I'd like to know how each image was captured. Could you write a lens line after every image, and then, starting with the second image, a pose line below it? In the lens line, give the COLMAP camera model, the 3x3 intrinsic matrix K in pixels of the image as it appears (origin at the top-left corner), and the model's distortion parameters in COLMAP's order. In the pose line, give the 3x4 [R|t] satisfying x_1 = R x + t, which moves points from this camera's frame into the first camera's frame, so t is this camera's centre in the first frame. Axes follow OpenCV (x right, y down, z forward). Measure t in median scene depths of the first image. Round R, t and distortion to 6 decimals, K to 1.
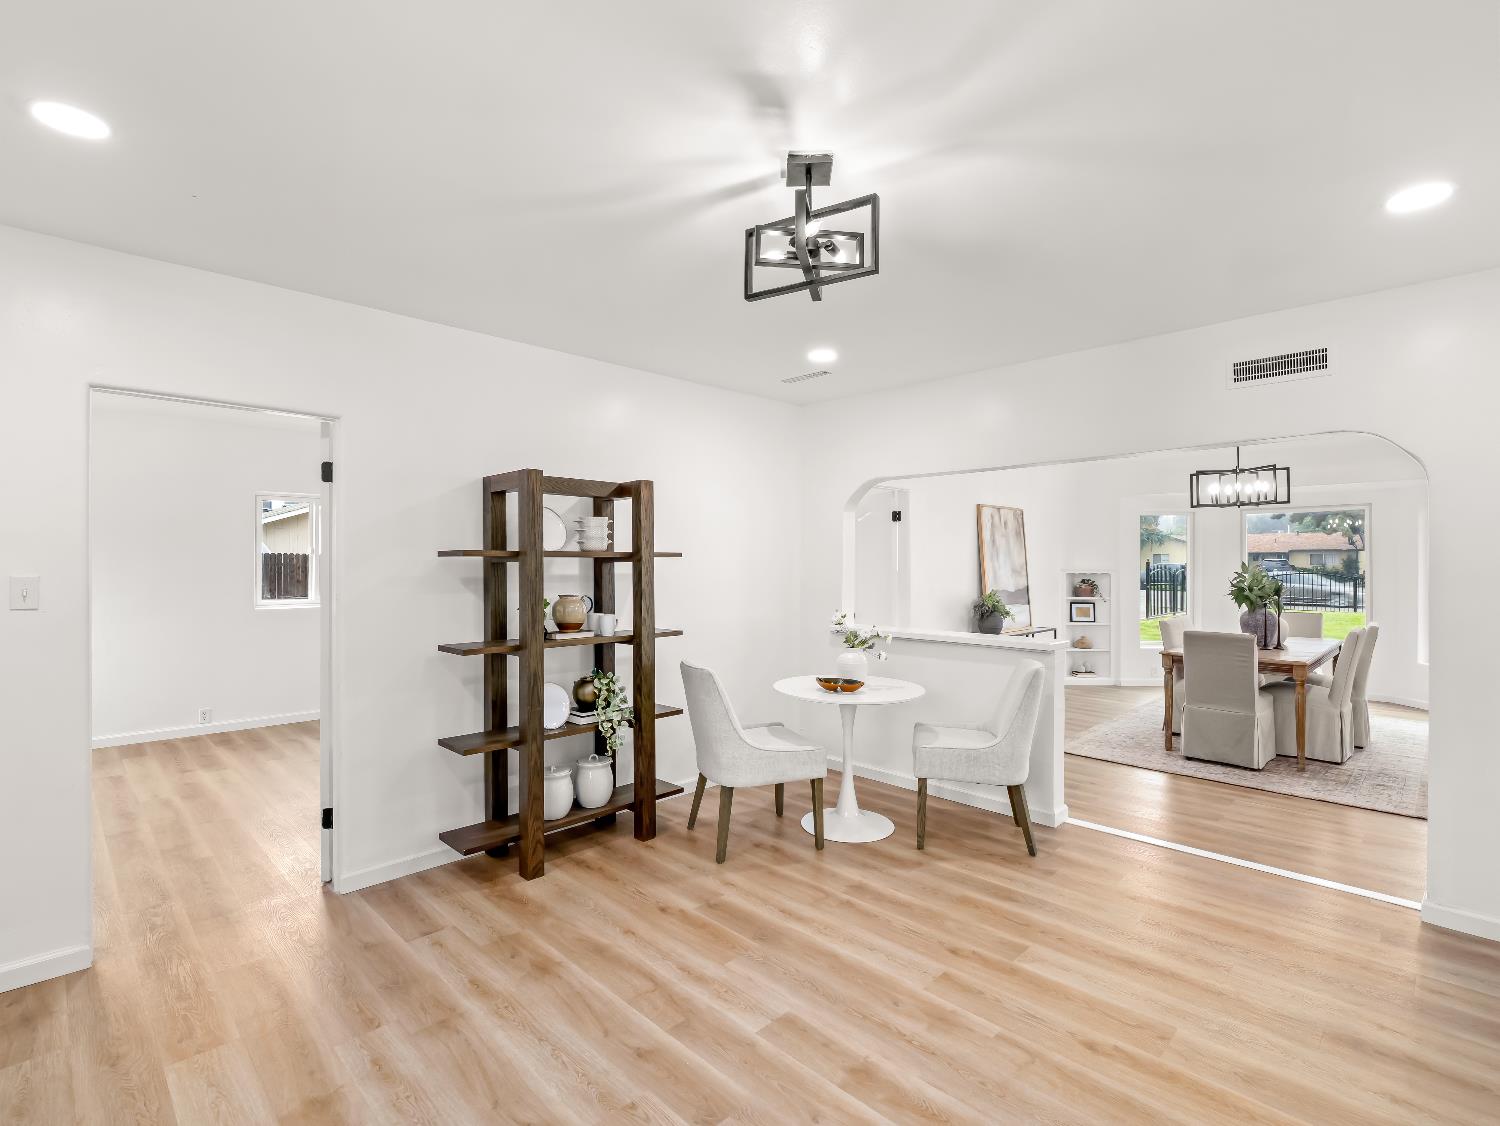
lens RADIAL K [[728.2, 0, 746.5], [0, 728.2, 563.3], [0, 0, 1]] dist [-0.010824, -0.000604]
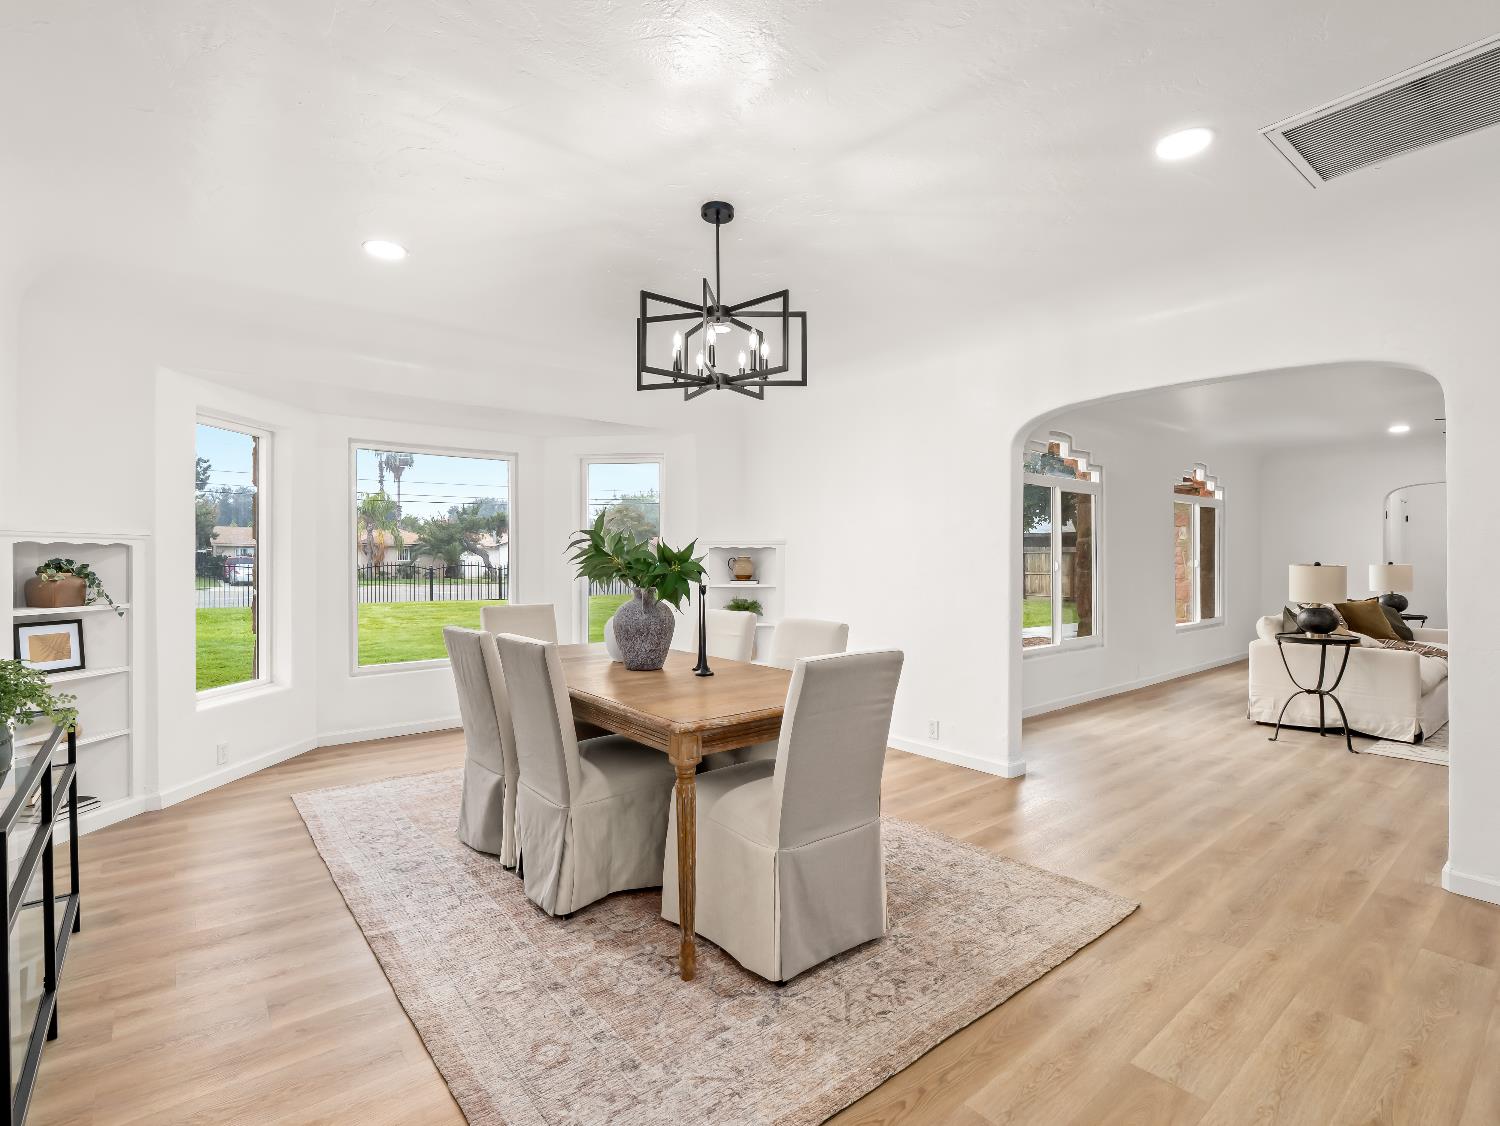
lens RADIAL K [[728.2, 0, 746.5], [0, 728.2, 563.3], [0, 0, 1]] dist [-0.010824, -0.000604]
pose [[0.099976, -0.002257, 0.994987, 0.125549], [-0.001556, 0.999996, 0.002425, 0.022245], [-0.994989, -0.001791, 0.099972, 0.605480]]
